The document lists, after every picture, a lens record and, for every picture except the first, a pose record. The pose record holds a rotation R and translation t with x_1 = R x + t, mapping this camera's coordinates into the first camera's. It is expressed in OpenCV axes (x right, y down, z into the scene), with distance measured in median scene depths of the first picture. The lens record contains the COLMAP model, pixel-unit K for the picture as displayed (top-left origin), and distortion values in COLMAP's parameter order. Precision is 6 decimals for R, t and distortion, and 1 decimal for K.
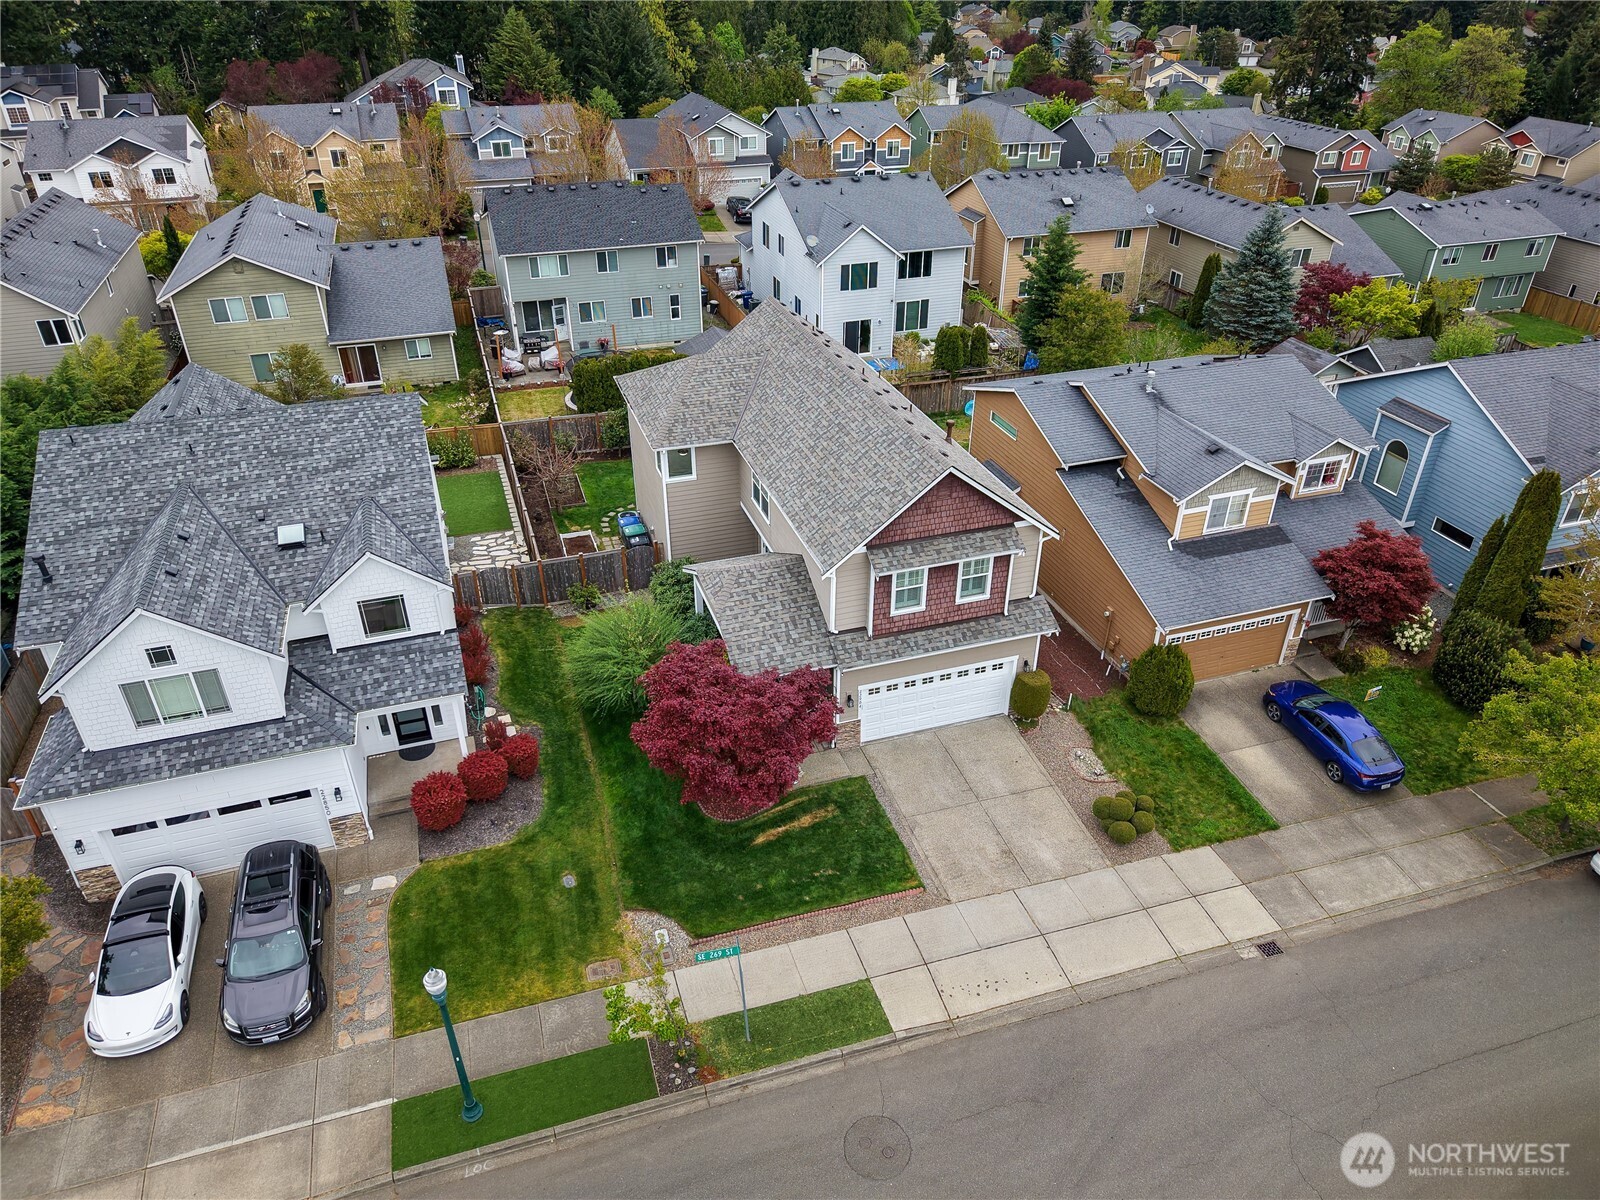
lens RADIAL K [[1080.6, 0, 800.0], [0, 1080.6, 600.0], [0, 0, 1]] dist [0.002325, -0.001040]
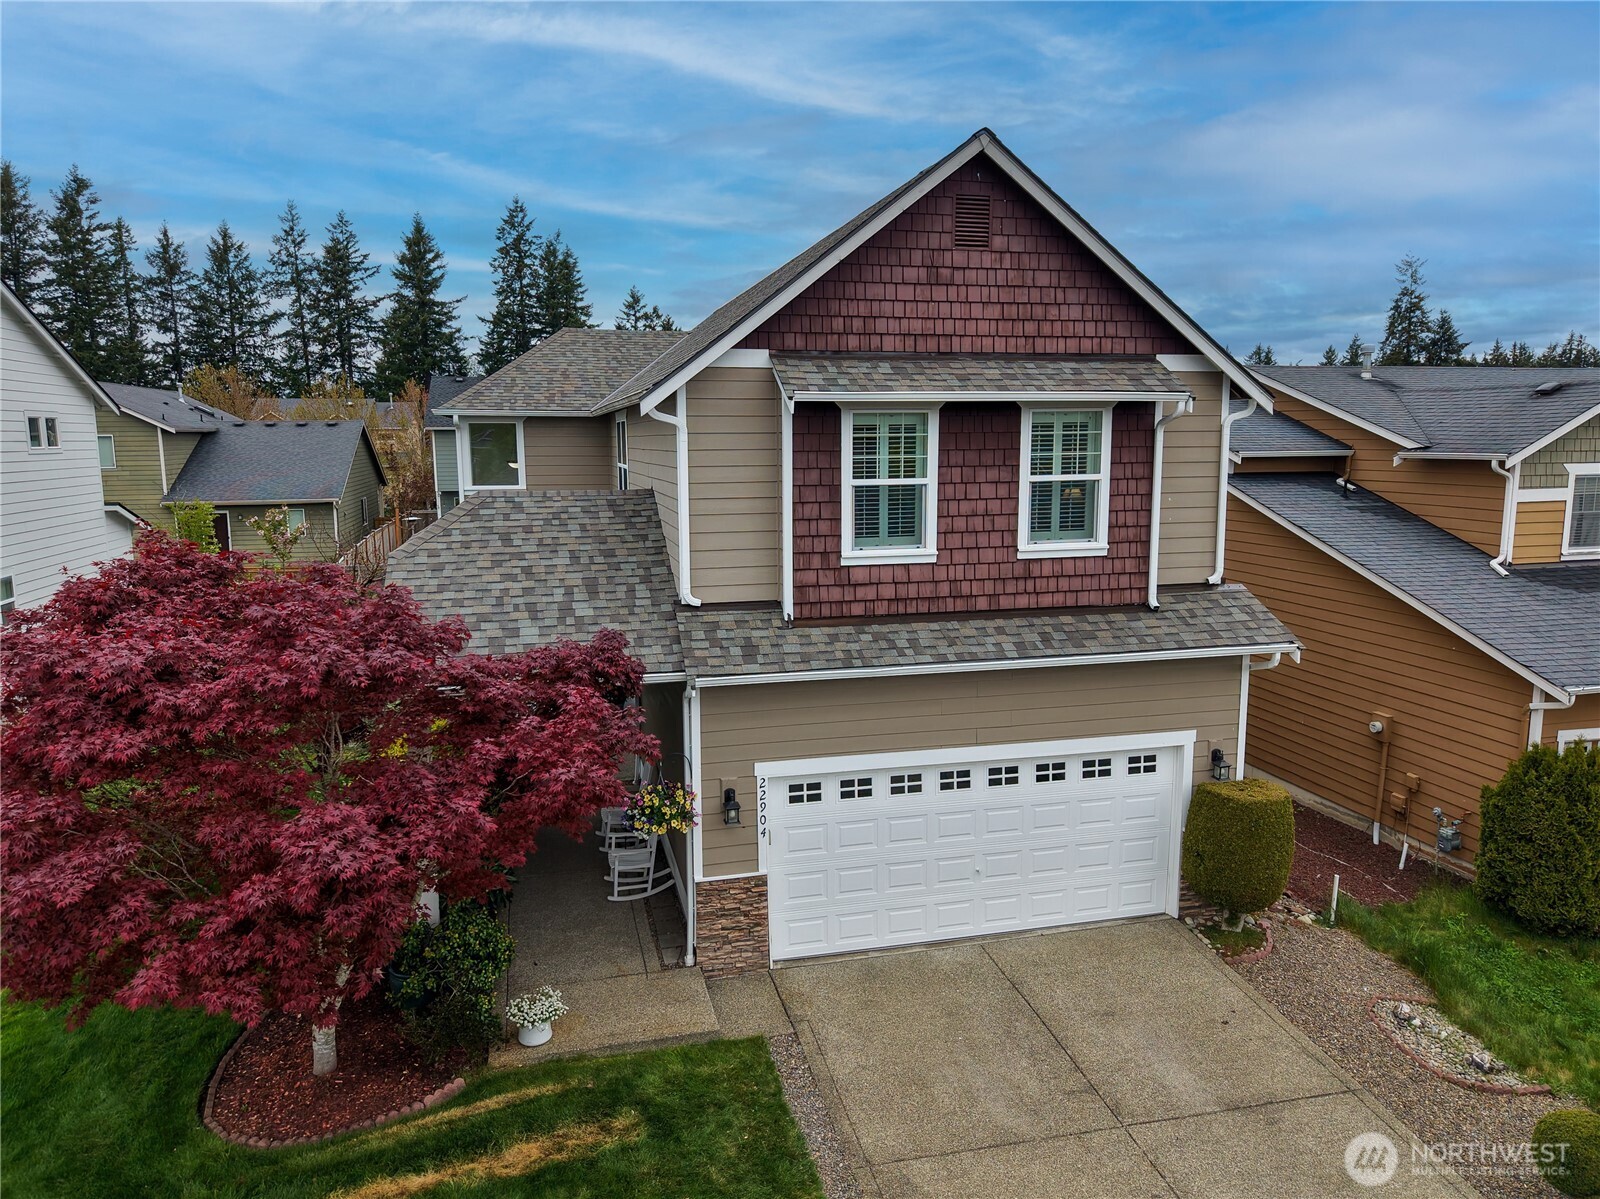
lens RADIAL K [[1088.7, 0, 816.0], [0, 1088.7, 593.8], [0, 0, 1]] dist [0.001314, -0.003921]
pose [[0.997771, 0.004758, -0.066564, 0.097519], [-0.030922, 0.916874, -0.397978, 0.170432], [0.059137, 0.399150, 0.914977, 0.644606]]
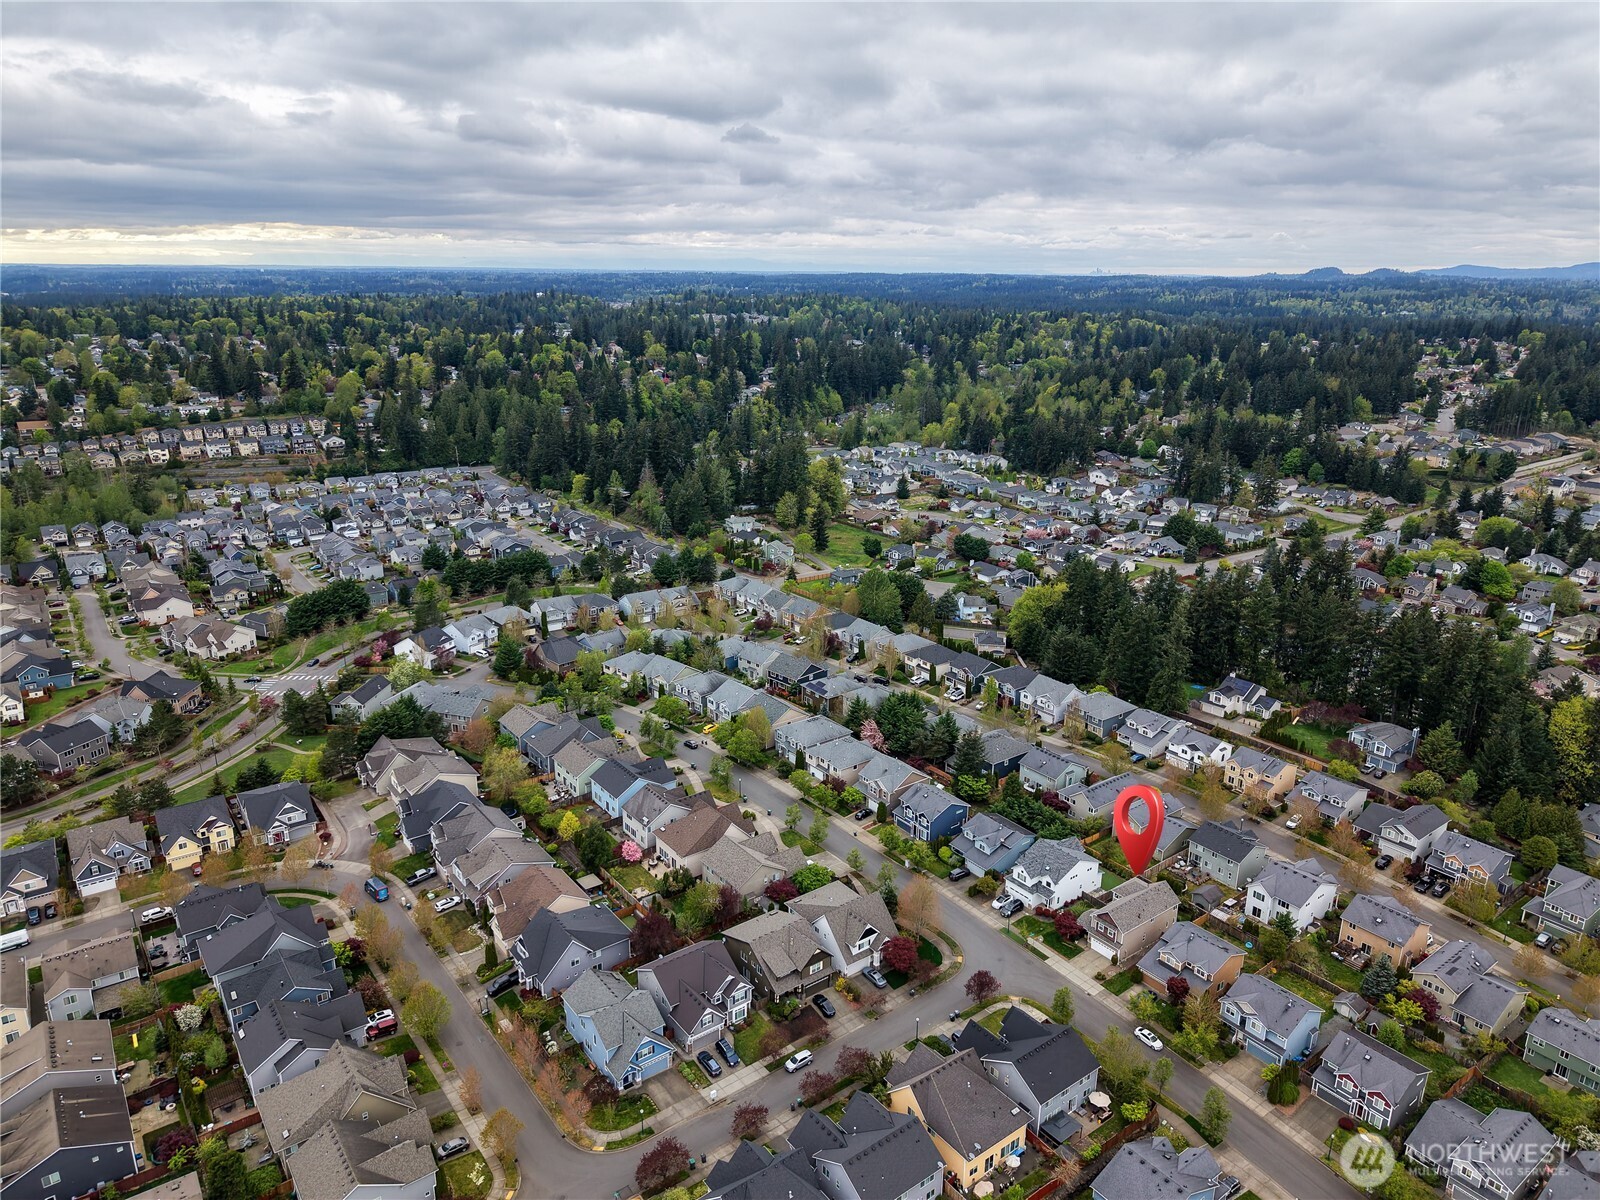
lens RADIAL K [[1080.6, 0, 800.0], [0, 1080.6, 600.0], [0, 0, 1]] dist [0.002325, -0.001040]
pose [[0.321715, 0.291345, -0.900898, 4.552578], [-0.508311, 0.855888, 0.095269, -1.318430], [0.798824, 0.427287, 0.423446, -3.797595]]
